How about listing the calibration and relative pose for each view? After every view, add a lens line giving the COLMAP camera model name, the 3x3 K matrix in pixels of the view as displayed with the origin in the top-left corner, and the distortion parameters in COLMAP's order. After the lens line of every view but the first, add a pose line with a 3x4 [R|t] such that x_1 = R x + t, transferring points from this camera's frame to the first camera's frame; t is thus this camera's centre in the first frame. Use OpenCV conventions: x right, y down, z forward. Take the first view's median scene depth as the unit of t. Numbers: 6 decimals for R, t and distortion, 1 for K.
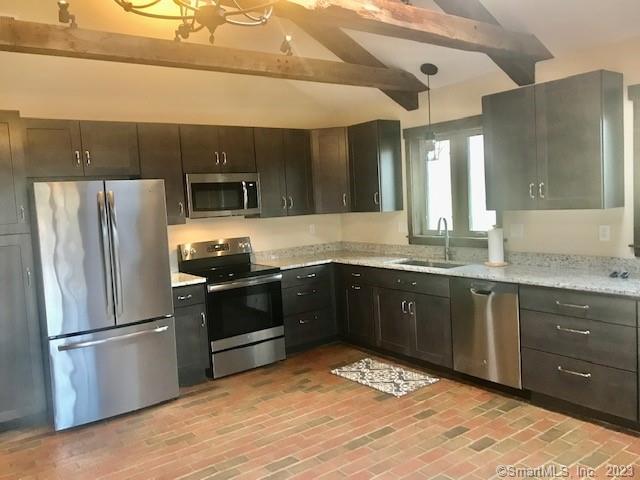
lens RADIAL K [[526.8, 0, 315.6], [0, 526.8, 238.7], [0, 0, 1]] dist [0.036204, -0.028900]
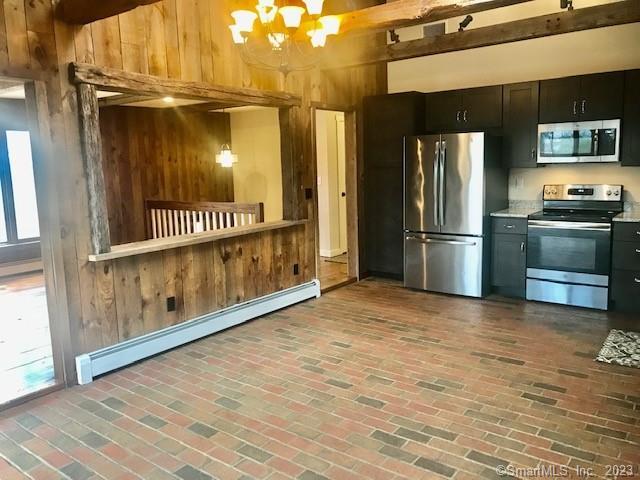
lens RADIAL K [[526.8, 0, 322.4], [0, 526.8, 236.8], [0, 0, 1]] dist [0.036204, -0.028900]
pose [[0.301272, 0.190946, -0.934224, 0.857194], [-0.069973, 0.981530, 0.178050, -0.060774], [0.950968, 0.011729, 0.309068, 0.214494]]
